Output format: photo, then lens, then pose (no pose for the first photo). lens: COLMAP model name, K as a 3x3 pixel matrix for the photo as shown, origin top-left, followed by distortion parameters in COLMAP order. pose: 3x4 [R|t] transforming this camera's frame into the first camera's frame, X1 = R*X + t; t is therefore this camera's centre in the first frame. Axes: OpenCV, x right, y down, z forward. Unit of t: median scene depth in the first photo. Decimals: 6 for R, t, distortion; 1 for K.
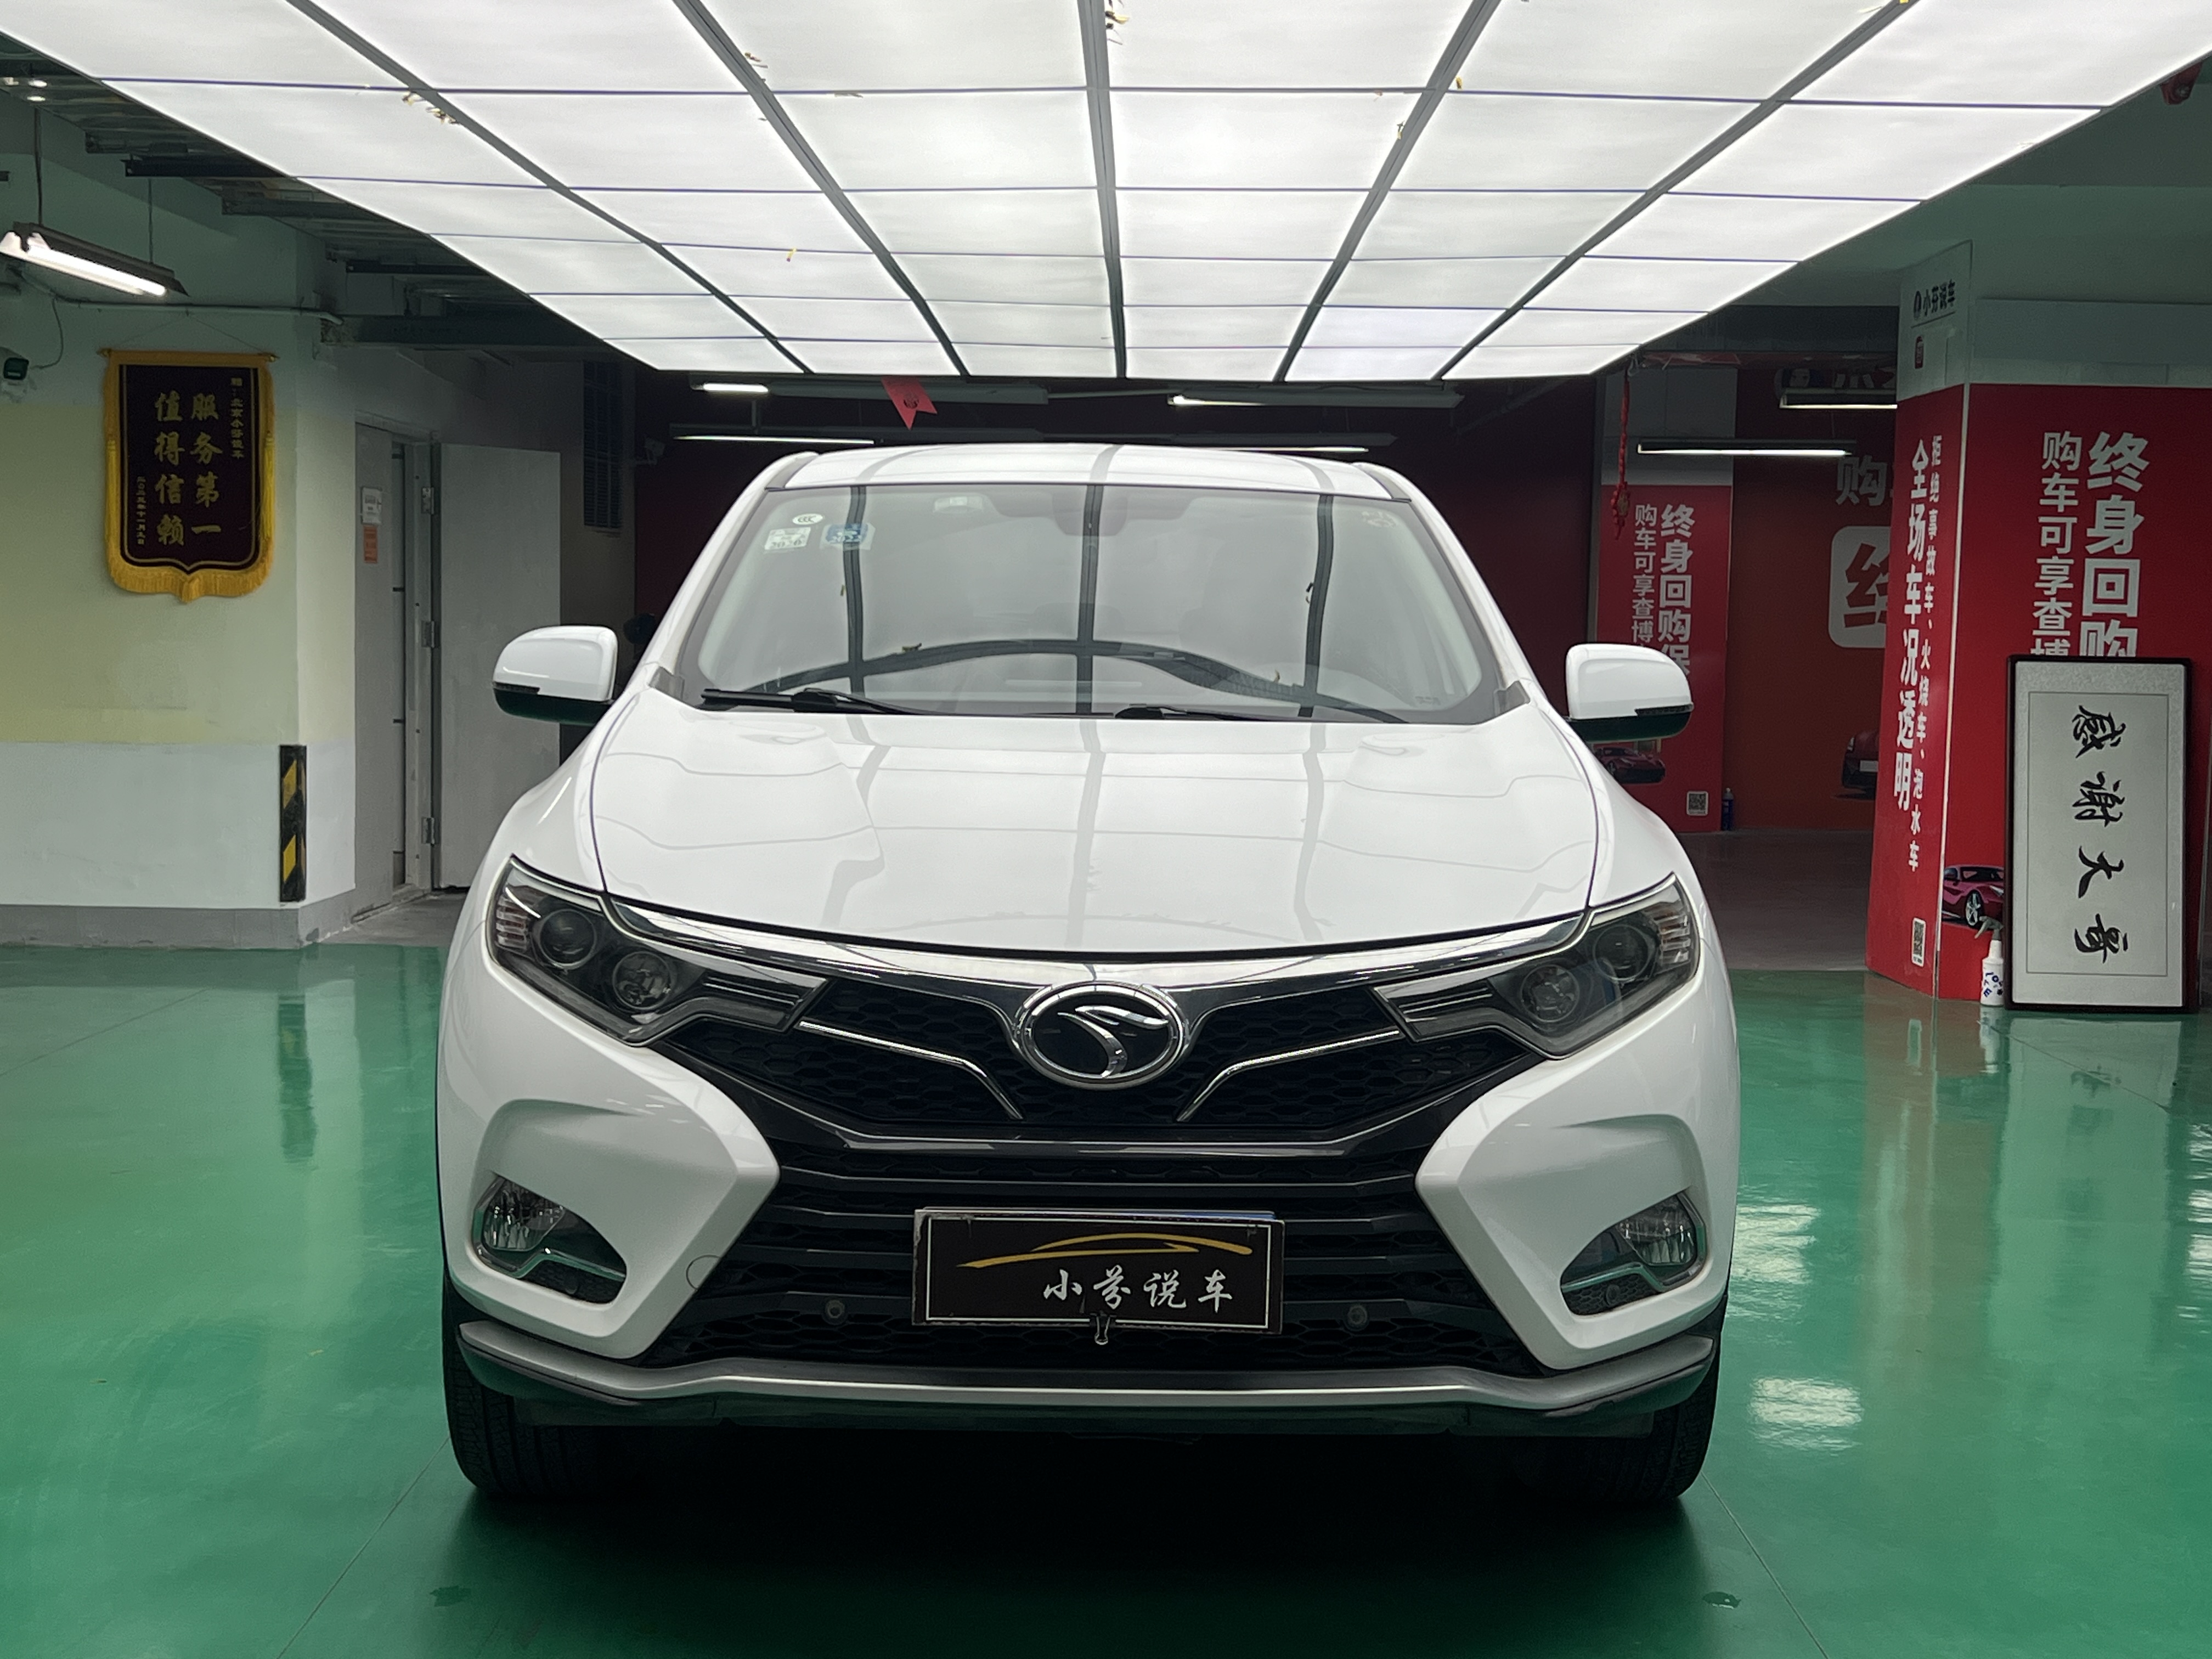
lens RADIAL K [[2910.9, 0, 1108.0], [0, 2910.9, 838.2], [0, 0, 1]] dist [0.107268, 0.000000]
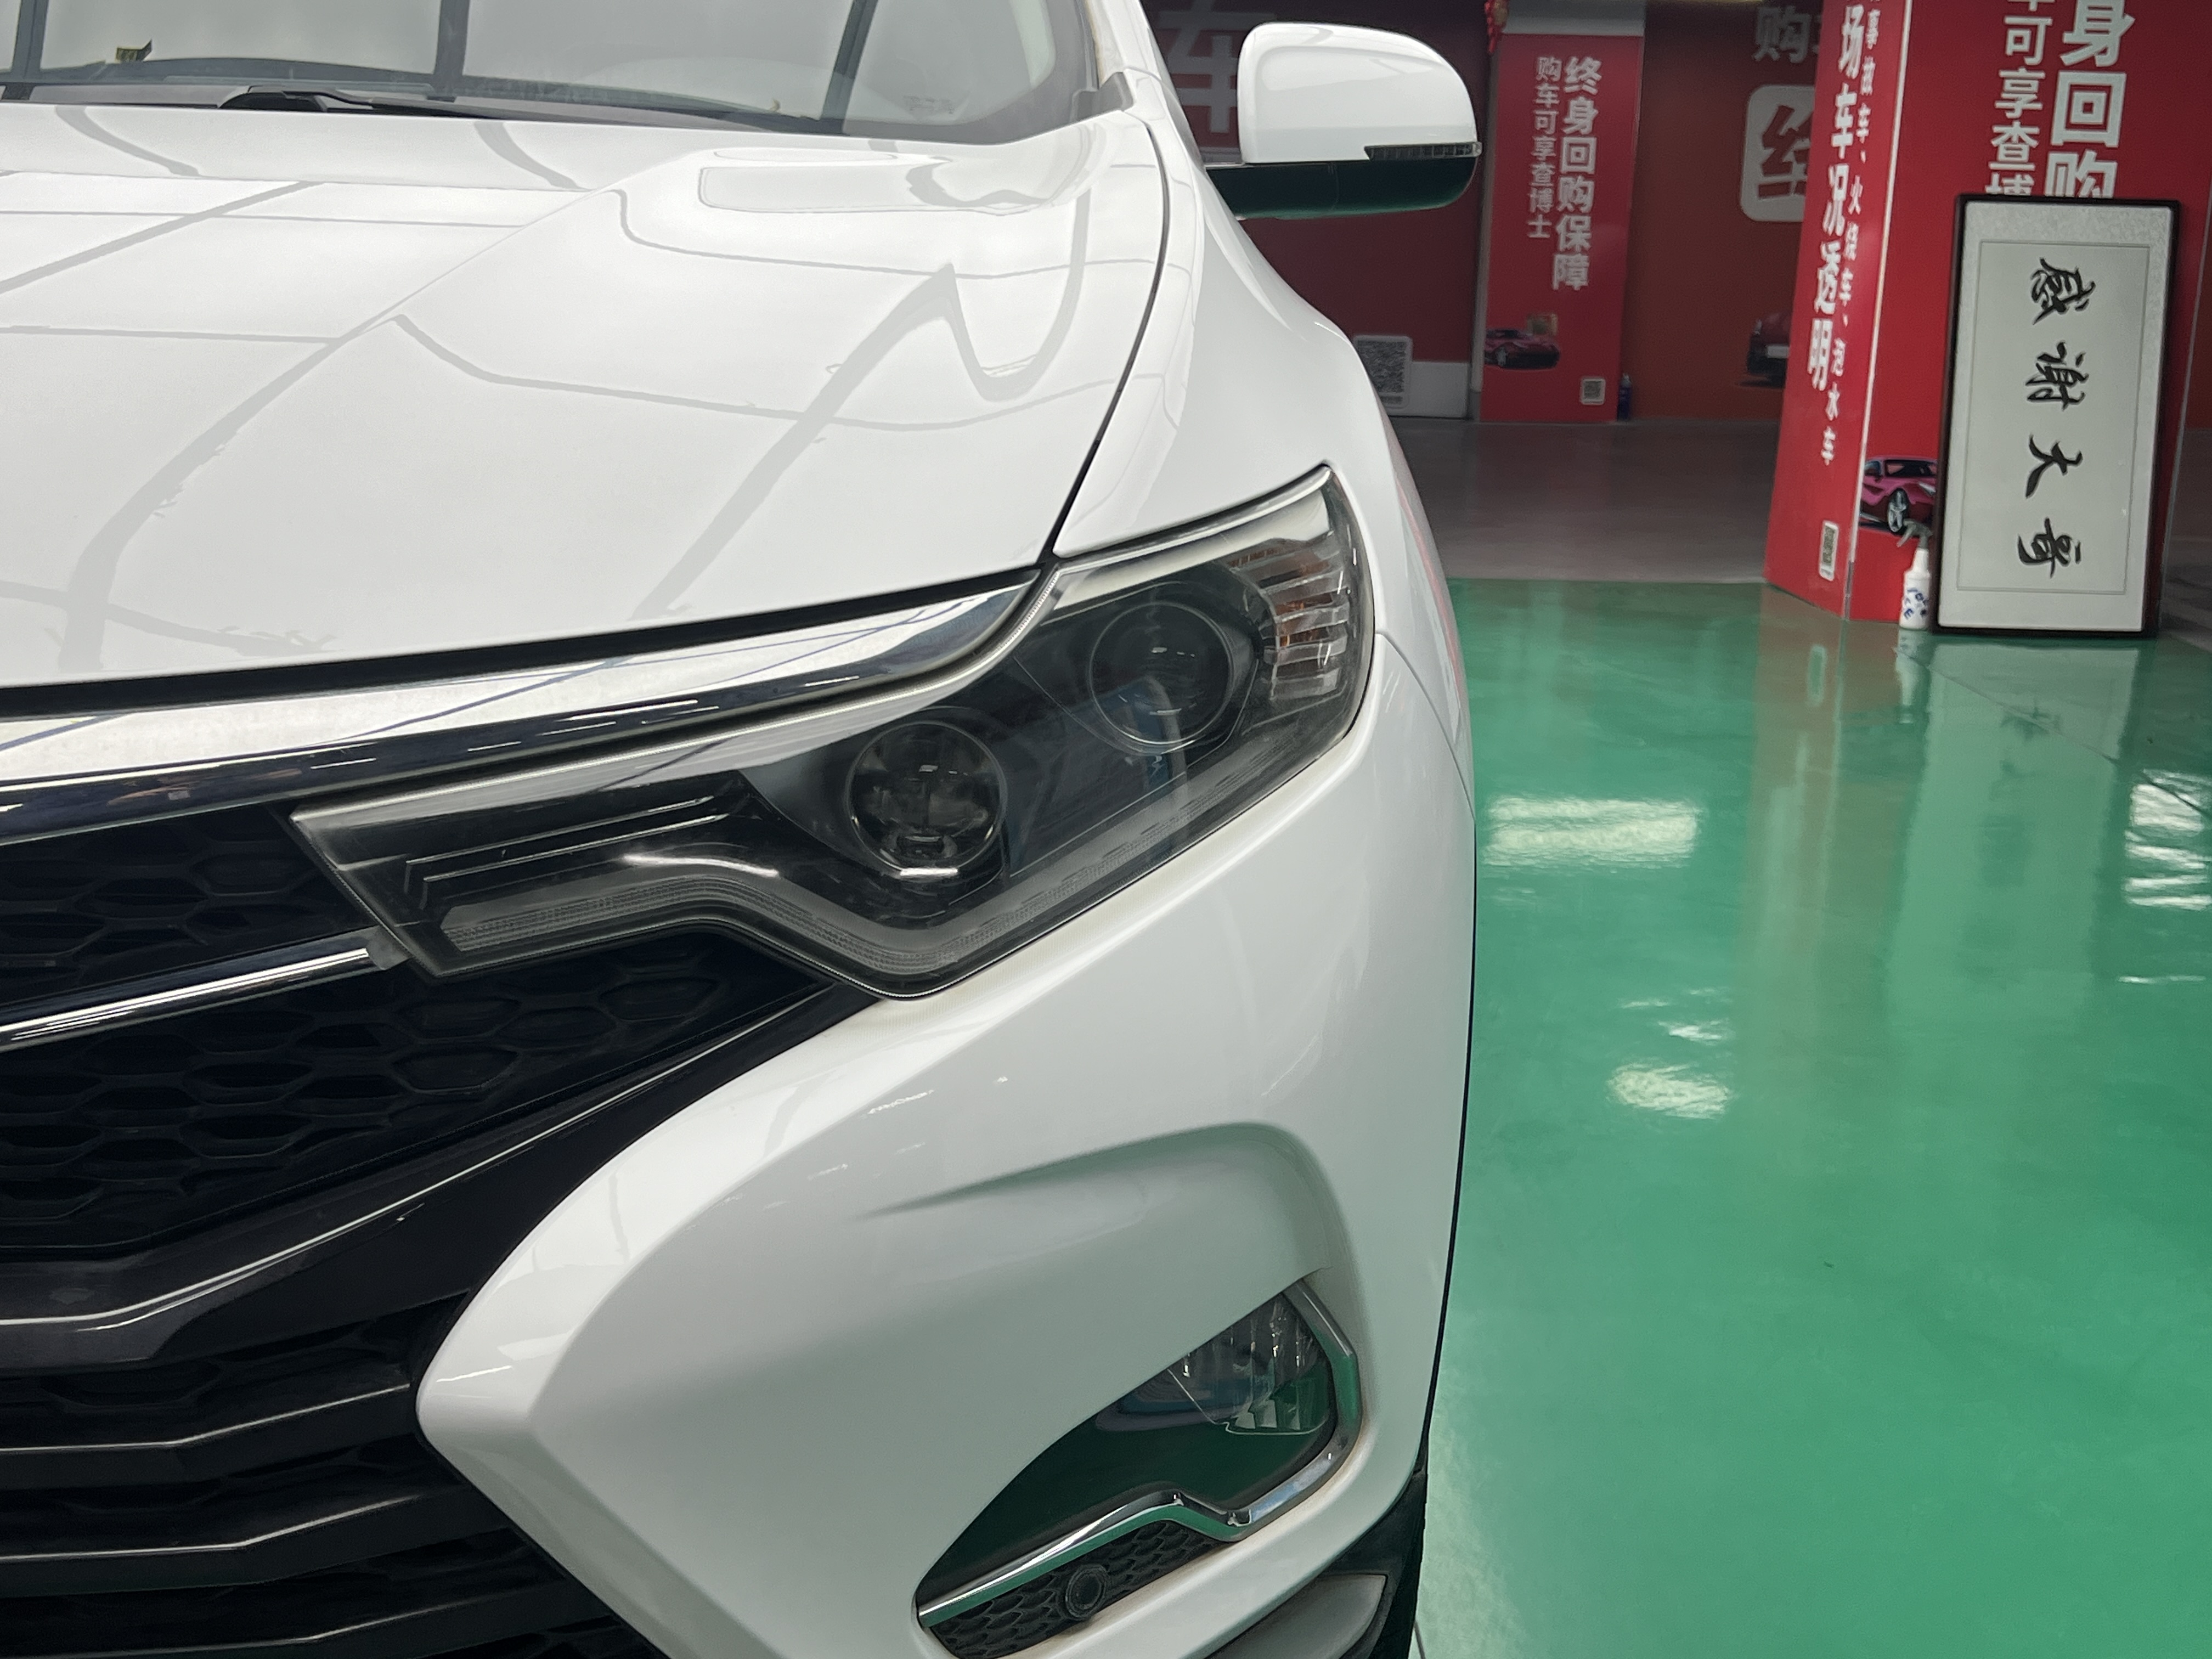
lens RADIAL K [[2663.2, 0, 1150.6], [0, 2663.2, 824.8], [0, 0, 1]] dist [0.071166, 0.000000]
pose [[0.999522, 0.005318, 0.030468, 0.162213], [-0.009732, 0.989146, 0.146613, 0.007535], [-0.029357, -0.146839, 0.988725, 0.645512]]
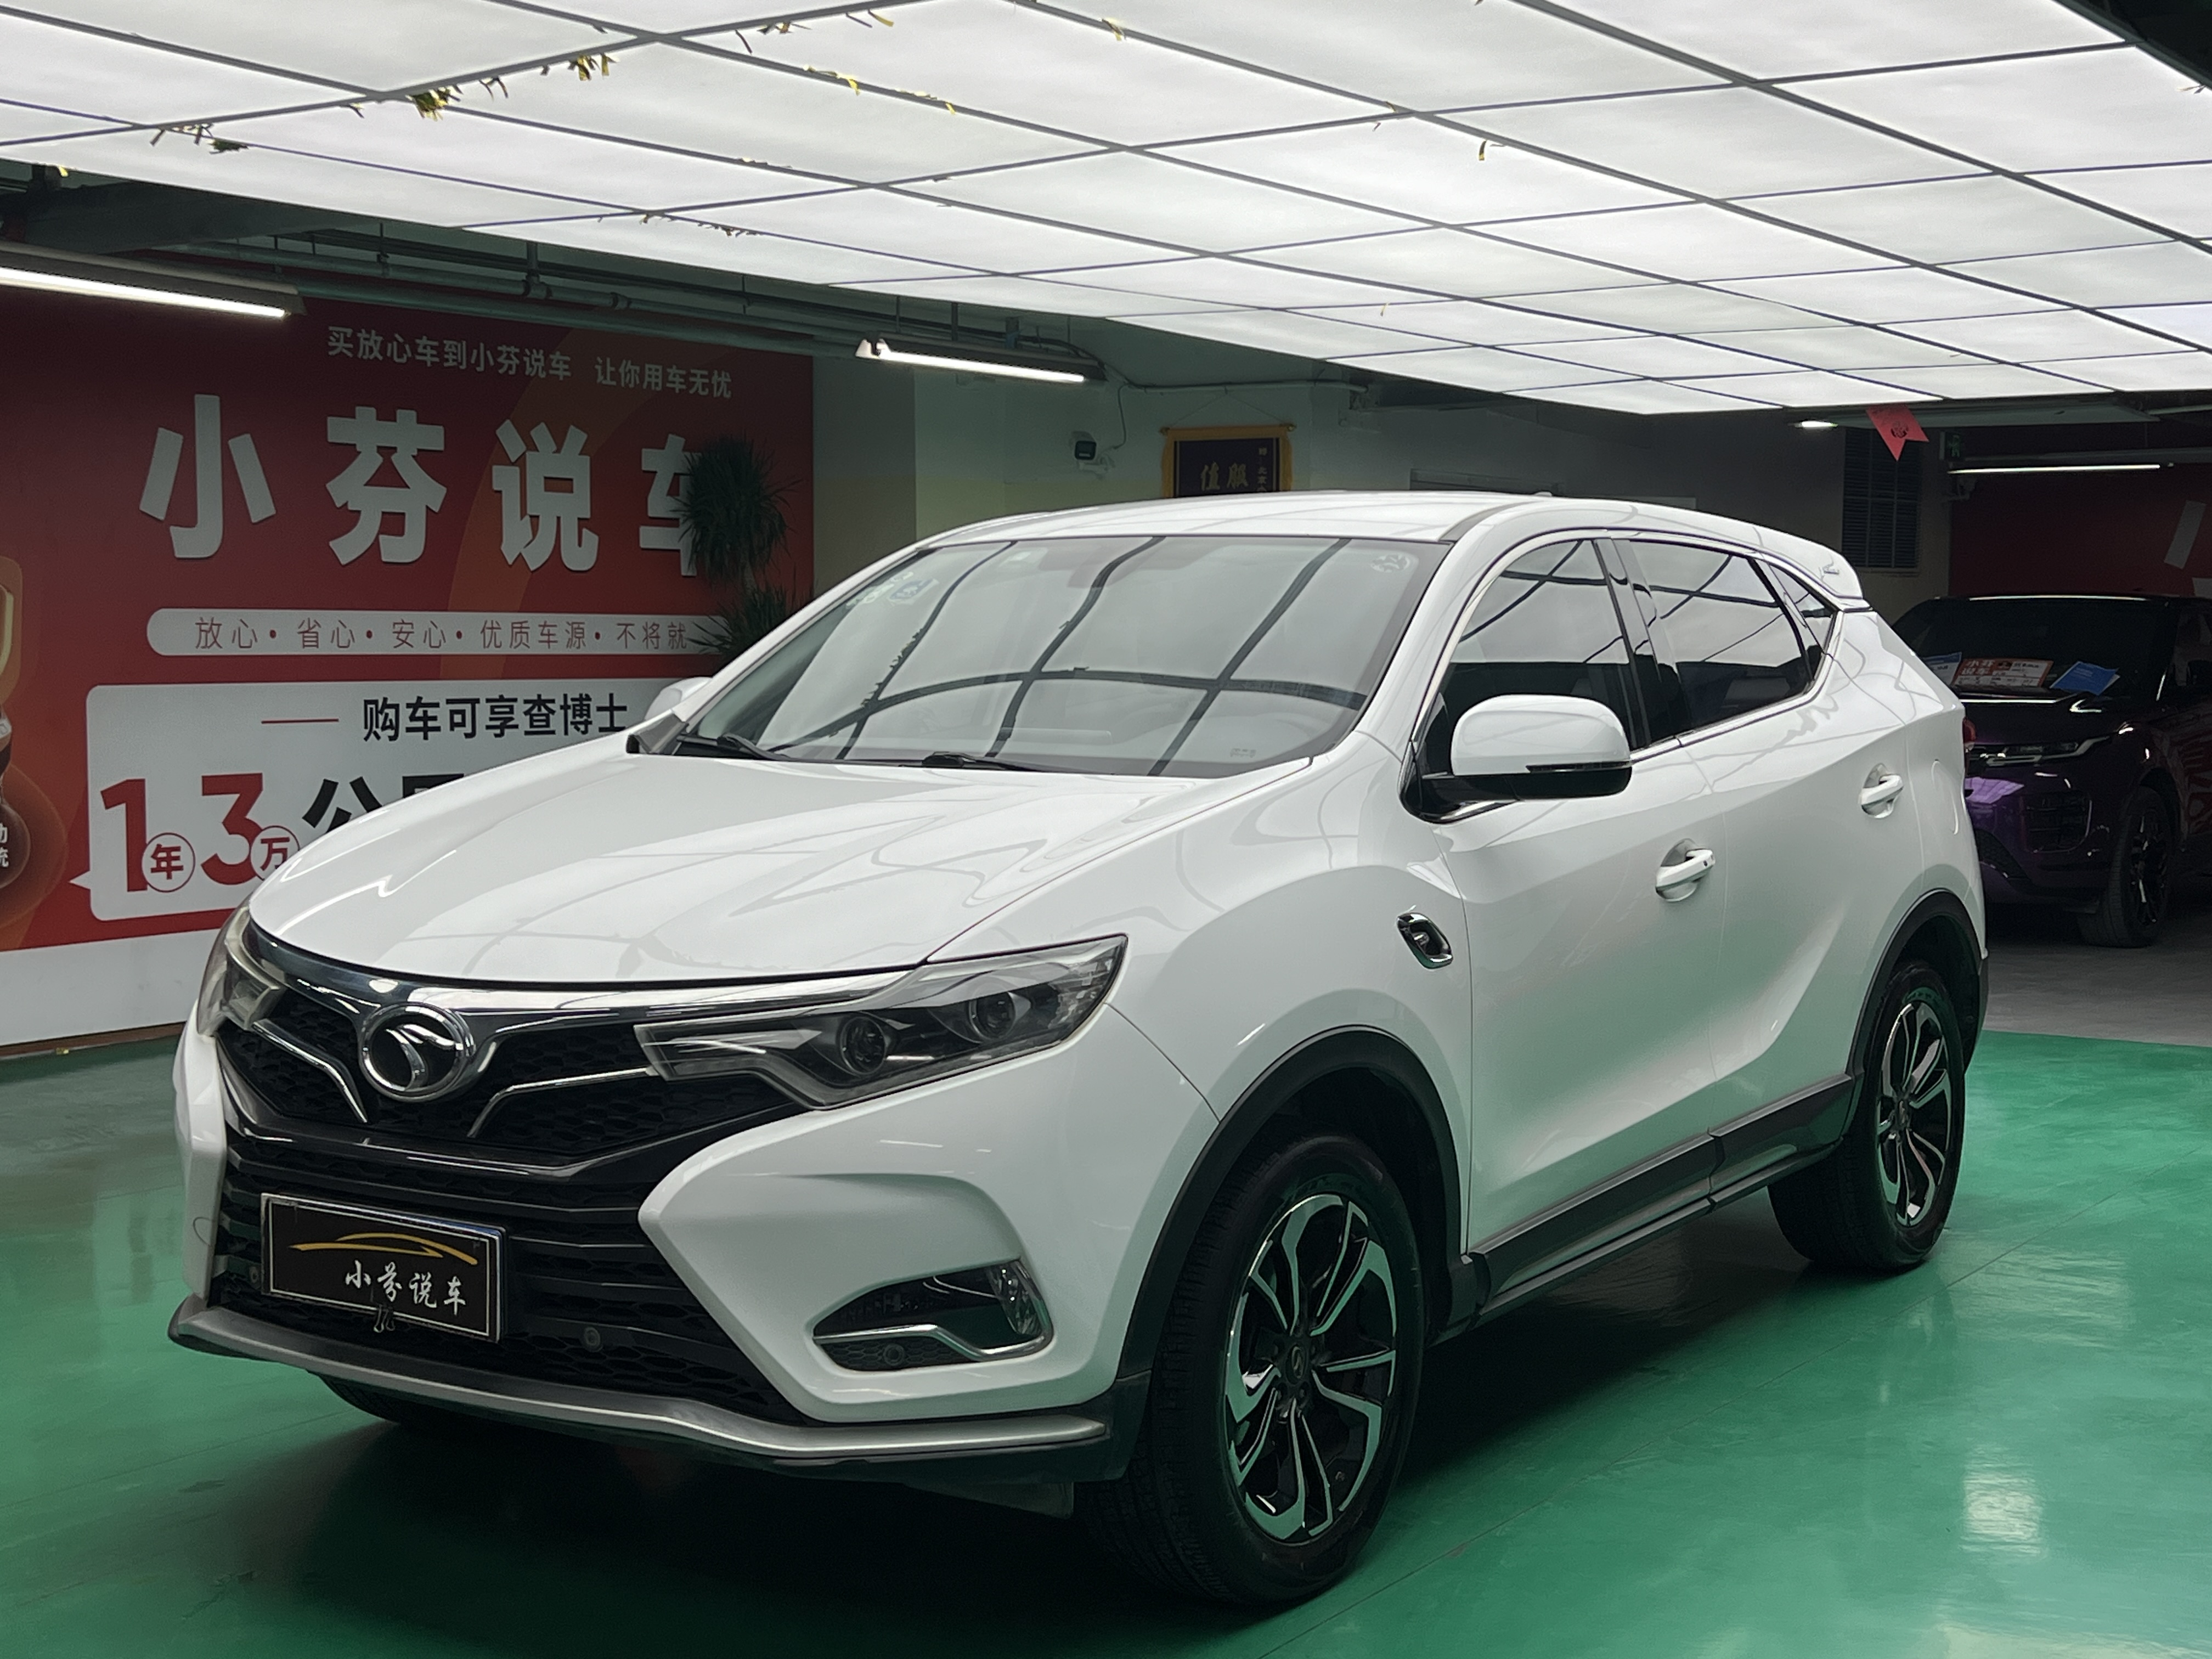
lens RADIAL K [[2910.9, 0, 1109.2], [0, 2910.9, 841.2], [0, 0, 1]] dist [0.107268, 0.000000]
pose [[0.819331, 0.030757, -0.572495, 0.756546], [-0.038201, 0.999270, -0.000987, -0.018260], [0.572047, 0.022678, 0.819907, 0.220469]]
